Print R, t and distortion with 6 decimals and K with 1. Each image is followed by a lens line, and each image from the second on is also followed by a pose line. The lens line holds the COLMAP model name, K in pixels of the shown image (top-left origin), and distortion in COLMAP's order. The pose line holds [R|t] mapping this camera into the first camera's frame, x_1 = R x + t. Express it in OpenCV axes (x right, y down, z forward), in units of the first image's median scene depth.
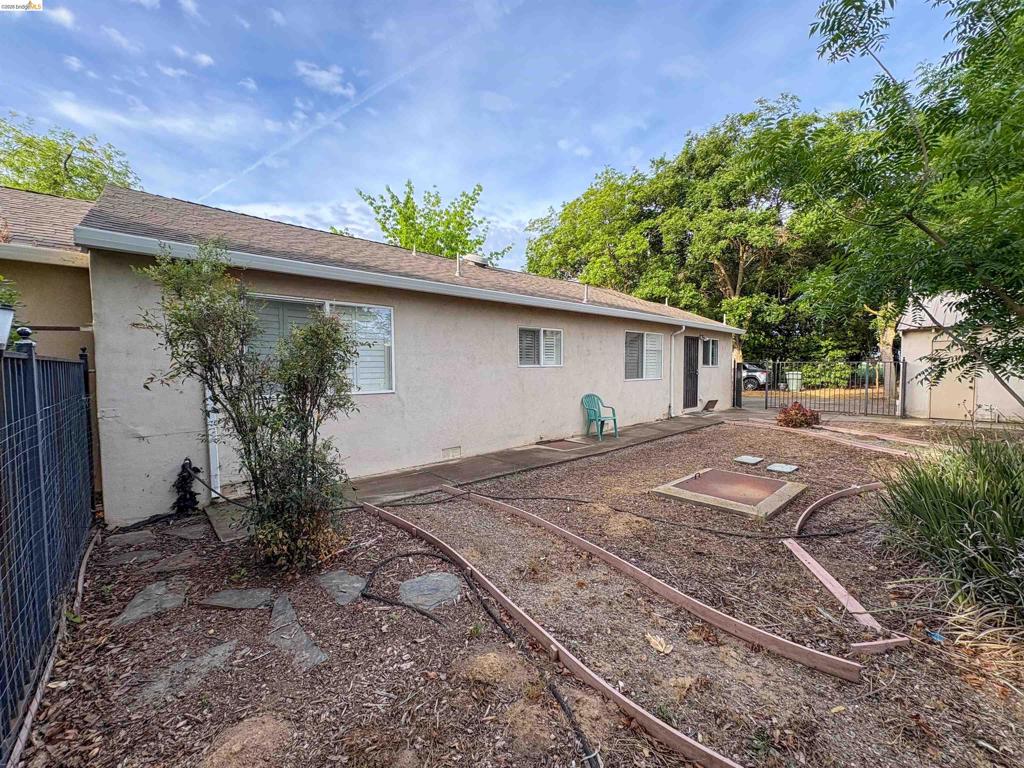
lens RADIAL K [[412.8, 0, 512.5], [0, 412.8, 384.5], [0, 0, 1]] dist [0.009151, -0.000051]
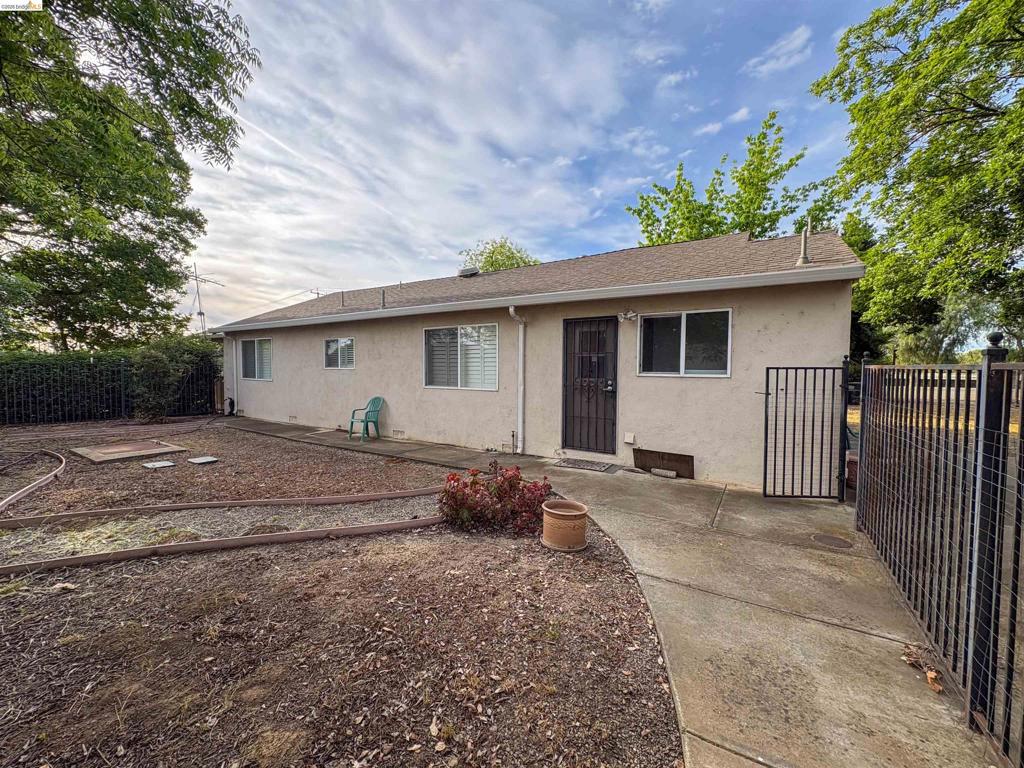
lens RADIAL K [[412.8, 0, 511.3], [0, 412.8, 387.0], [0, 0, 1]] dist [0.009151, -0.000051]
pose [[0.254701, 0.041425, -0.966132, 1.211678], [-0.056468, 0.998014, 0.027905, -0.046073], [0.965370, 0.047448, 0.256534, 1.011299]]
